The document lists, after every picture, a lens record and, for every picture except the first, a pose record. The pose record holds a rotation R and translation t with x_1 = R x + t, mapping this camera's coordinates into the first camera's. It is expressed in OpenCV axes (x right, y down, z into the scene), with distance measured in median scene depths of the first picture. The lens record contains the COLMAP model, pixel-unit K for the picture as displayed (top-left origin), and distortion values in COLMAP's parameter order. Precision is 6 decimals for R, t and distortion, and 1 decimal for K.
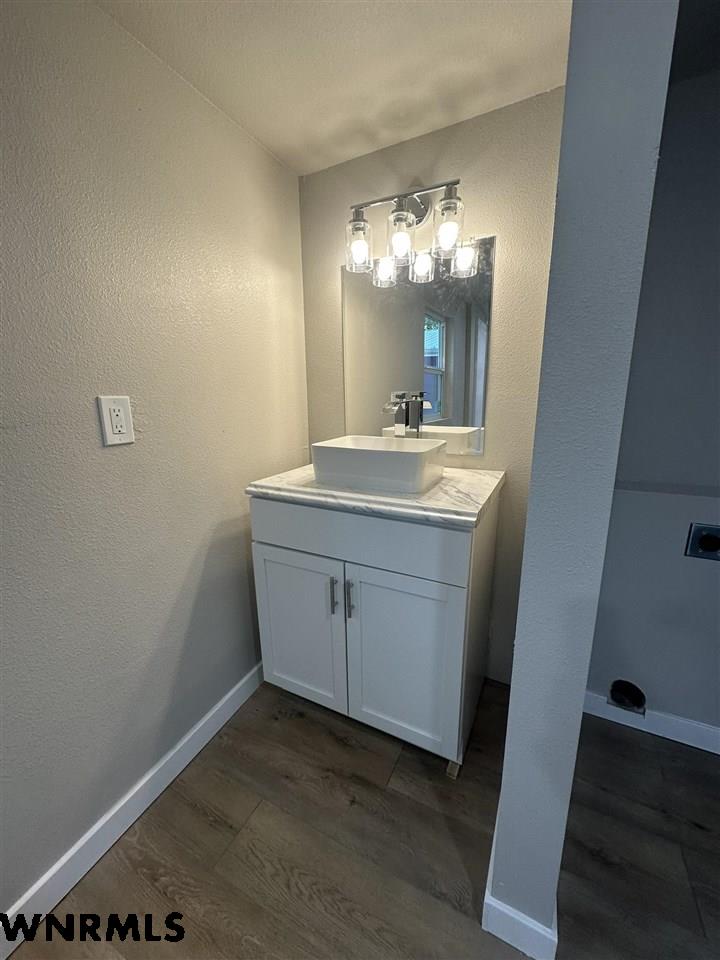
lens RADIAL K [[380.2, 0, 360.0], [0, 380.2, 480.0], [0, 0, 1]] dist [-0.000678, 0.000376]
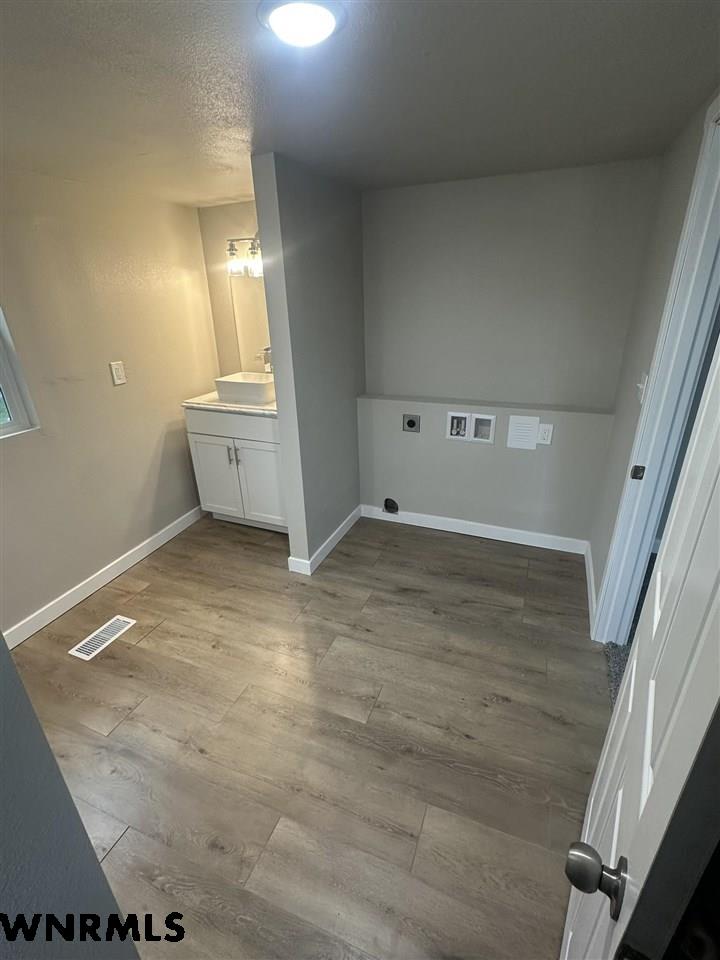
lens RADIAL K [[445.9, 0, 358.1], [0, 445.9, 480.2], [0, 0, 1]] dist [-0.001813, -0.000402]
pose [[0.997141, -0.040824, 0.063585, 0.444240], [0.029908, 0.986001, 0.164033, 0.058622], [-0.069391, -0.161662, 0.984403, -1.384253]]
